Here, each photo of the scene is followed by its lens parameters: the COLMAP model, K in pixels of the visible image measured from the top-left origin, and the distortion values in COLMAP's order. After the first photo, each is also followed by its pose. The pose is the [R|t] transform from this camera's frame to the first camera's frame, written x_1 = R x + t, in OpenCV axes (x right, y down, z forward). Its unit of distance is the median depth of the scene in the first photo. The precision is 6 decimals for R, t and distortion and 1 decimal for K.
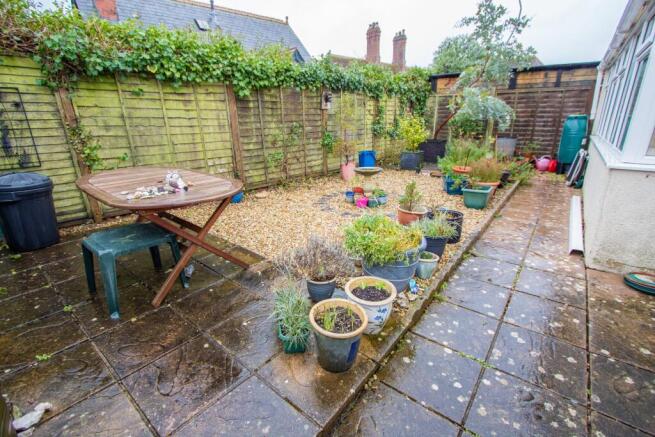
lens RADIAL K [[303.0, 0, 324.5], [0, 303.0, 213.3], [0, 0, 1]] dist [-0.005685, 0.000220]
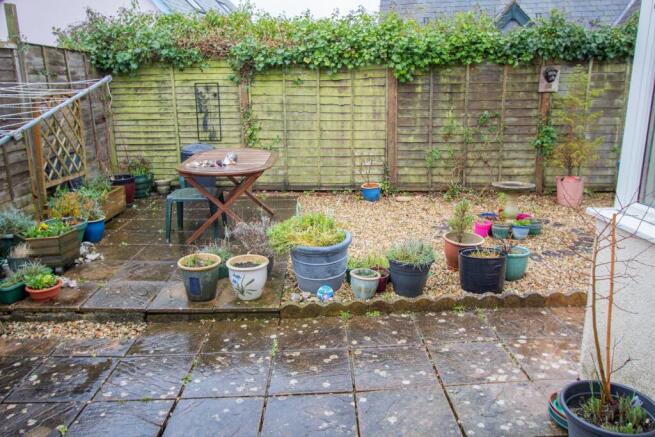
lens RADIAL K [[504.3, 0, 327.5], [0, 504.3, 218.5], [0, 0, 1]] dist [0.007488, 0.003919]
pose [[0.635858, 0.195315, -0.746684, 0.812698], [-0.230817, 0.971296, 0.057509, -0.046495], [0.736484, 0.135780, 0.662688, -0.048736]]
